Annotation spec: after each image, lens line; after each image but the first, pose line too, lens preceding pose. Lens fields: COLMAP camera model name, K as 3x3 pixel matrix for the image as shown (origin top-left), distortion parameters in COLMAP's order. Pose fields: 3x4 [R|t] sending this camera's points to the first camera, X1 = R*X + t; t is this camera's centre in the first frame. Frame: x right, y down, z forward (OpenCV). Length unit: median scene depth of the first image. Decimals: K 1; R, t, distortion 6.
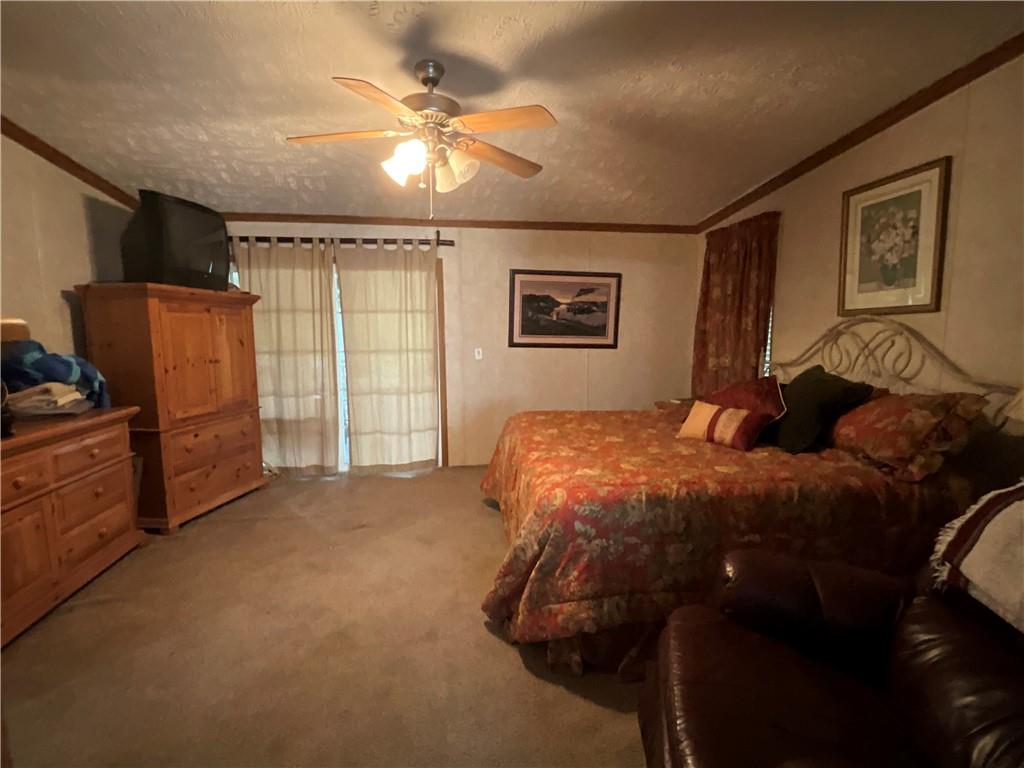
lens RADIAL K [[481.9, 0, 512.0], [0, 481.9, 384.0], [0, 0, 1]] dist [0.002221, 0.000056]
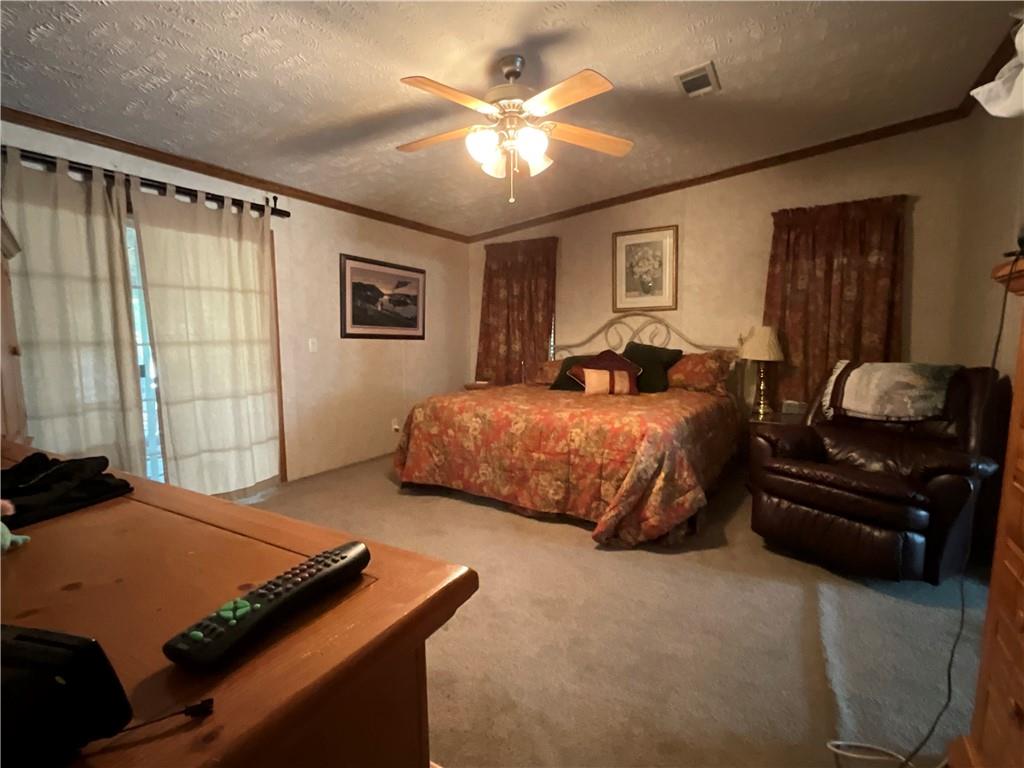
lens RADIAL K [[478.0, 0, 512.0], [0, 478.0, 384.0], [0, 0, 1]] dist [-0.019552, 0.000013]
pose [[0.668072, -0.073119, 0.740495, -0.502336], [0.083760, 0.996225, 0.022803, 0.019145], [-0.739367, 0.046790, 0.671675, 0.161430]]
